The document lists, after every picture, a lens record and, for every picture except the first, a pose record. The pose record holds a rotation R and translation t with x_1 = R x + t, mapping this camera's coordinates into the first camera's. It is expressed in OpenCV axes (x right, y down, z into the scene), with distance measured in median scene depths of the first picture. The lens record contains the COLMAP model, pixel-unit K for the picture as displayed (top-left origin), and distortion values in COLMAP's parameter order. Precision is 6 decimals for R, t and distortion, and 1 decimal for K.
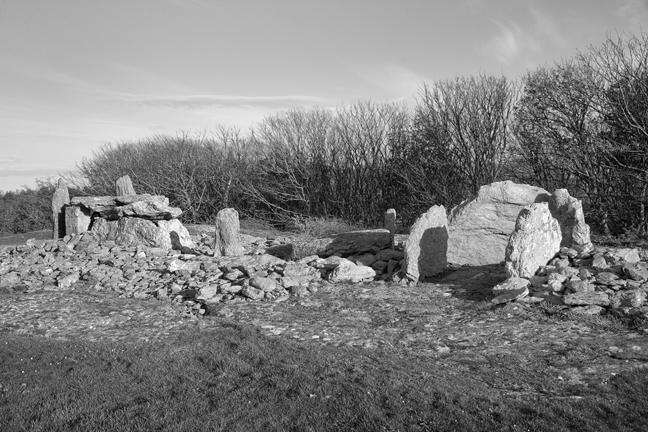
lens RADIAL K [[611.1, 0, 324.0], [0, 611.1, 216.0], [0, 0, 1]] dist [-0.009076, -0.000574]
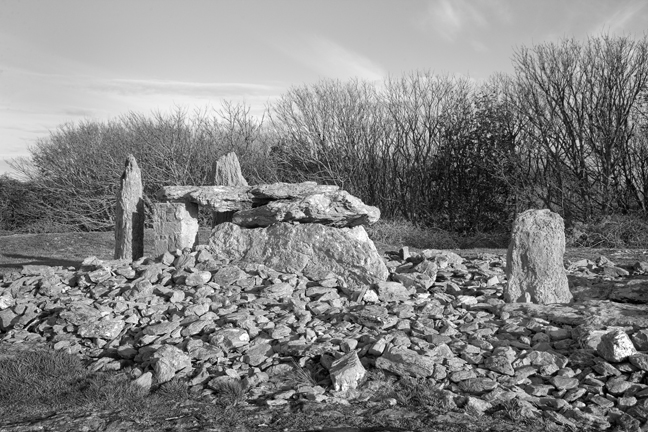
lens RADIAL K [[704.9, 0, 324.0], [0, 704.9, 216.0], [0, 0, 1]] dist [-0.018273, -0.010724]
pose [[0.997233, 0.012266, 0.073316, -0.333701], [-0.011947, 0.999917, -0.004795, -0.001224], [-0.073369, 0.003906, 0.997297, 0.347435]]
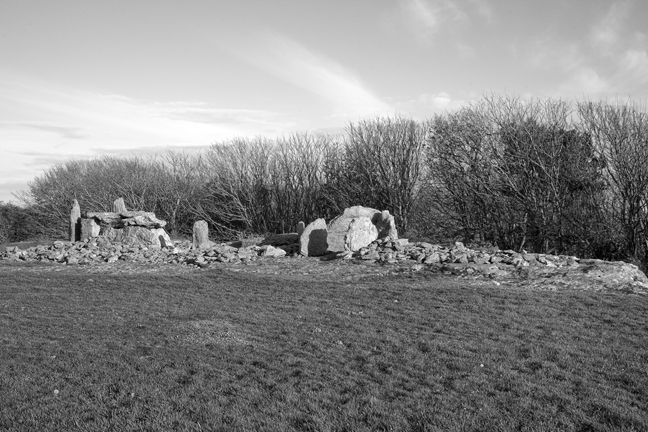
lens RADIAL K [[704.9, 0, 324.0], [0, 704.9, 216.0], [0, 0, 1]] dist [-0.018273, -0.010724]
pose [[0.996805, 0.012916, 0.078822, 0.016569], [-0.009913, 0.999214, -0.038379, 0.038073], [-0.079256, 0.037475, 0.996150, -0.756027]]
